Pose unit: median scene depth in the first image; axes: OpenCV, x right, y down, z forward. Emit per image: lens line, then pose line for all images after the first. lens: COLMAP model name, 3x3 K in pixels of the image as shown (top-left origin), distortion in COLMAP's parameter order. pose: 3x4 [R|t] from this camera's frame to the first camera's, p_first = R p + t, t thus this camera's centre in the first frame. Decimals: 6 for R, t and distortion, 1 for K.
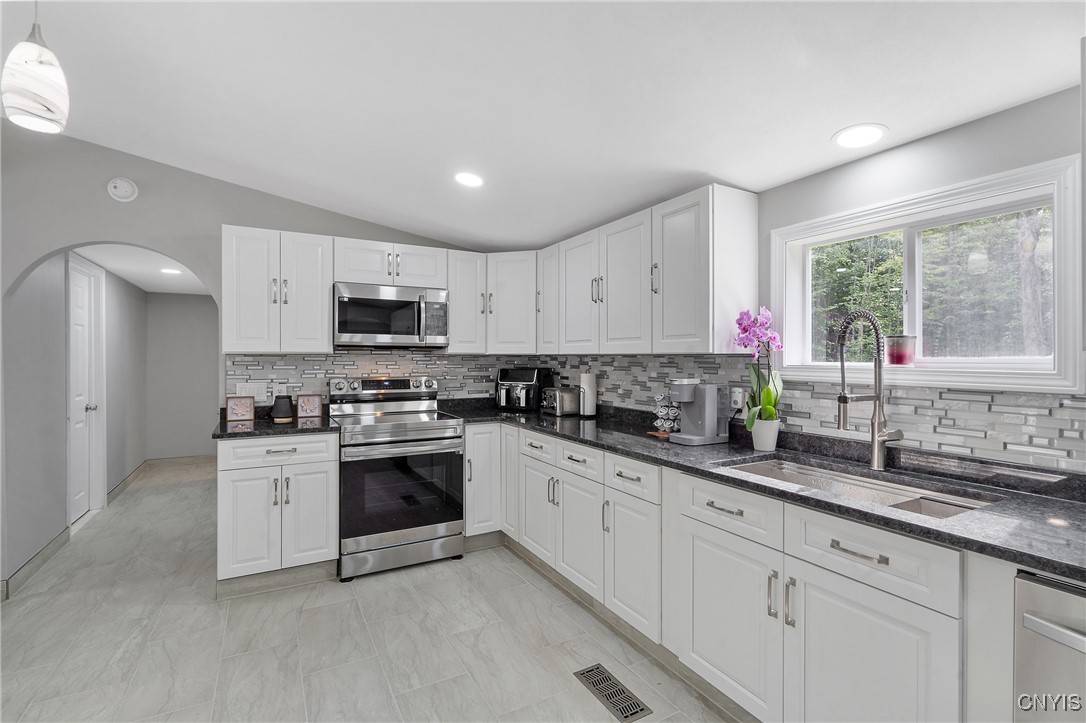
lens RADIAL K [[492.2, 0, 537.1], [0, 492.2, 362.8], [0, 0, 1]] dist [-0.003861, 0.000009]
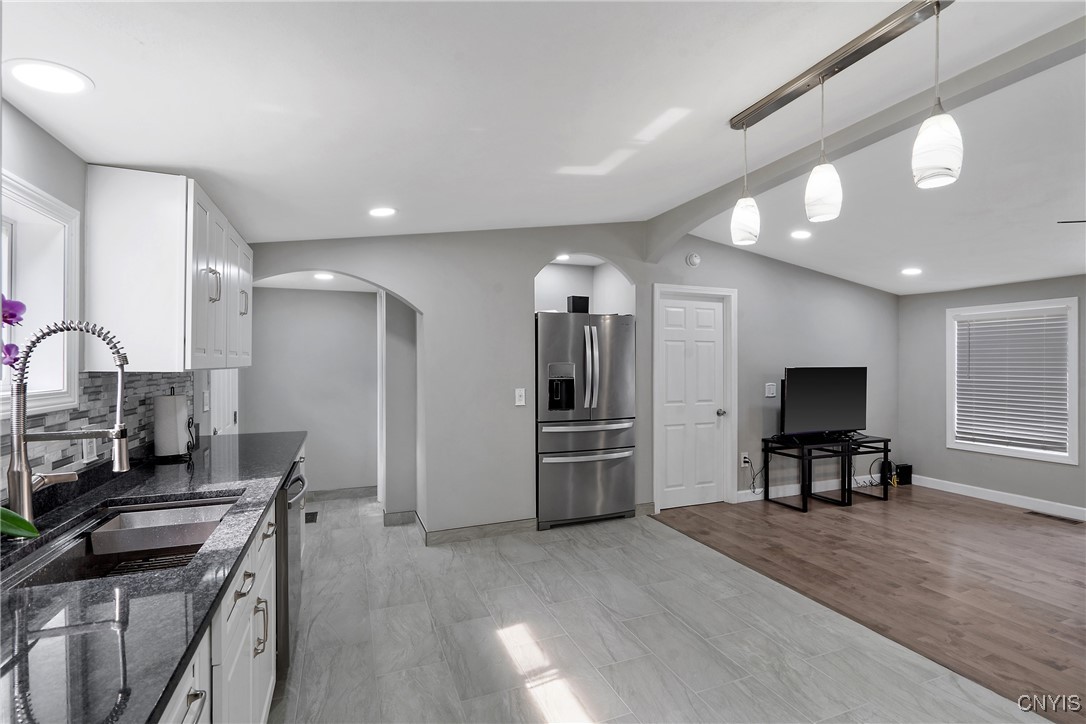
lens RADIAL K [[497.5, 0, 543.7], [0, 497.5, 364.6], [0, 0, 1]] dist [-0.001729, 0.000028]
pose [[-0.993430, -0.001405, 0.114435, -0.090355], [0.000542, 0.999856, 0.016983, -0.029563], [-0.114442, 0.016933, -0.993286, 0.959378]]
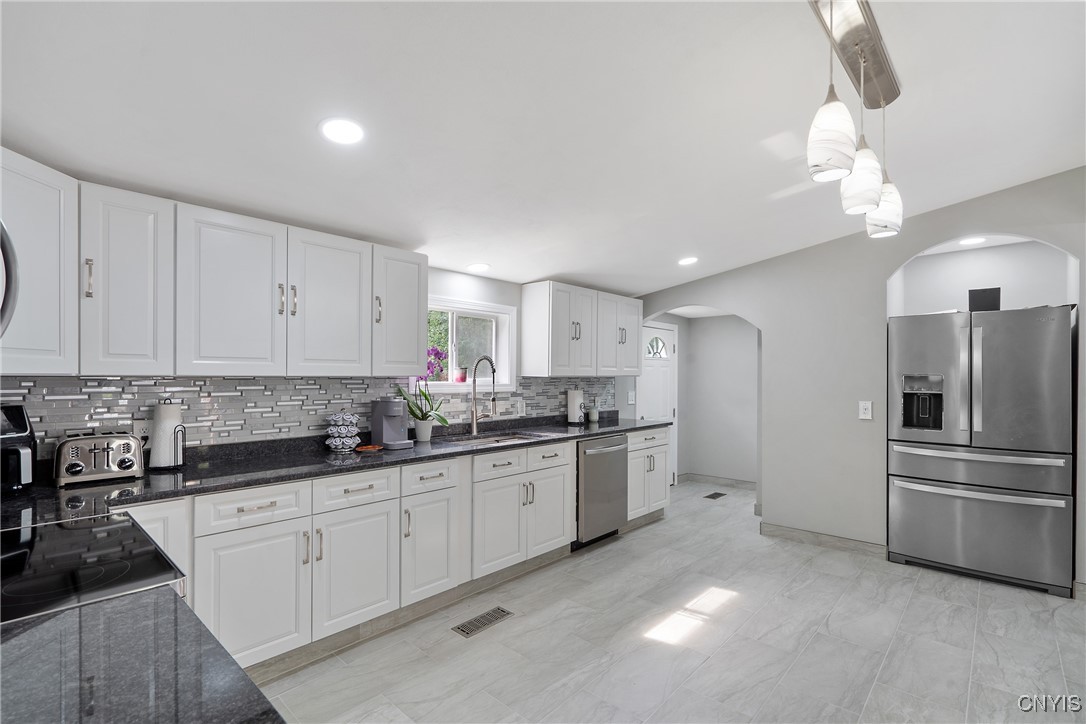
lens RADIAL K [[505.4, 0, 539.1], [0, 505.4, 378.4], [0, 0, 1]] dist [-0.000979, 0.000362]
pose [[-0.319807, -0.006918, 0.947458, -0.791005], [0.007037, 0.999928, 0.009677, -0.018403], [-0.947457, 0.009762, -0.319735, 0.825649]]
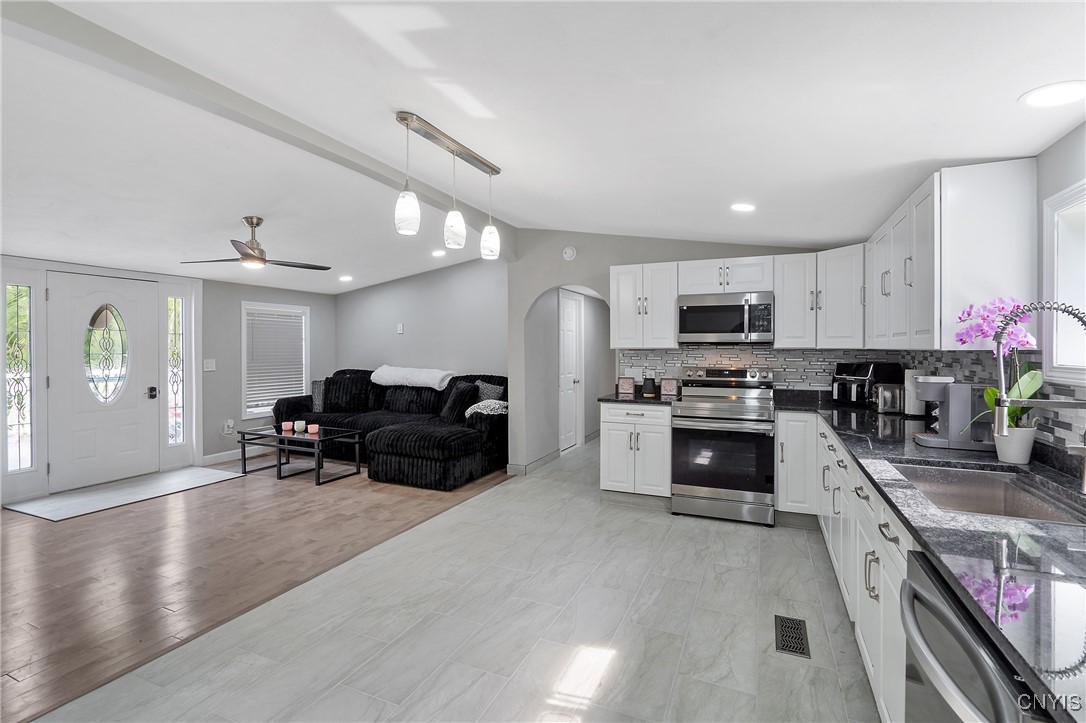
lens RADIAL K [[496.8, 0, 540.6], [0, 496.8, 354.9], [0, 0, 1]] dist [-0.003009, -0.000111]
pose [[0.605969, 0.008530, -0.795443, 0.463242], [-0.006480, 0.999962, 0.005787, -0.007419], [0.795462, 0.001648, 0.606001, -0.133258]]
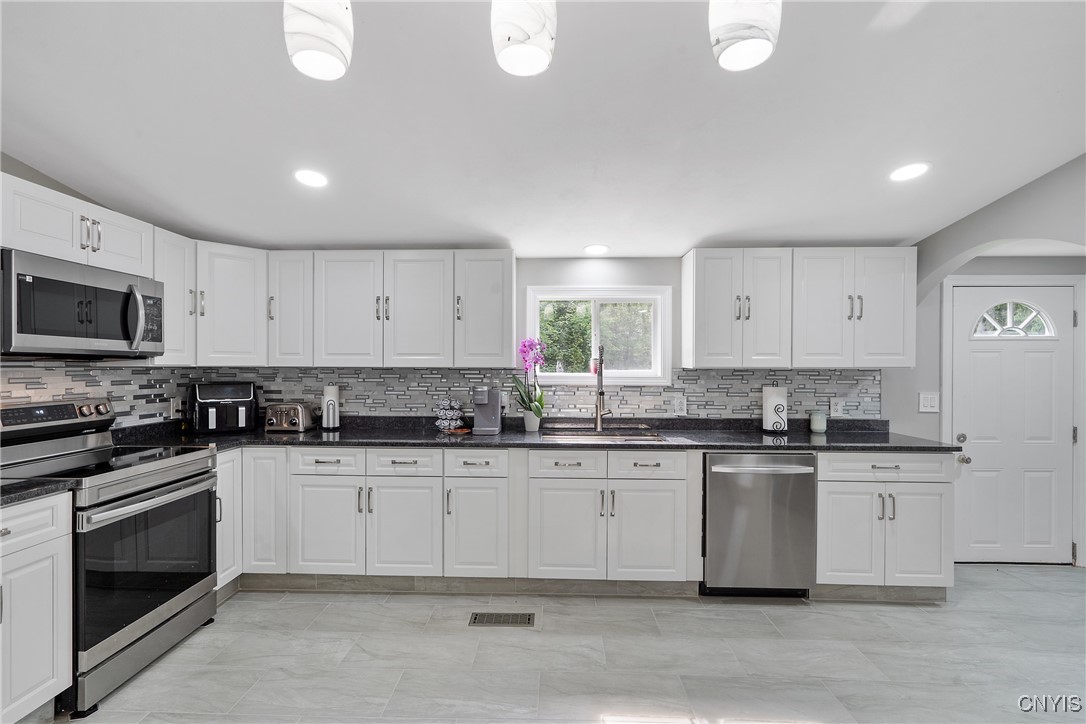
lens RADIAL K [[504.8, 0, 530.2], [0, 504.8, 368.0], [0, 0, 1]] dist [-0.001608, 0.000494]
pose [[0.518492, -0.003608, 0.855075, -0.629696], [0.006940, 0.999976, 0.000011, -0.013161], [-0.855054, 0.005928, 0.518505, 0.134751]]
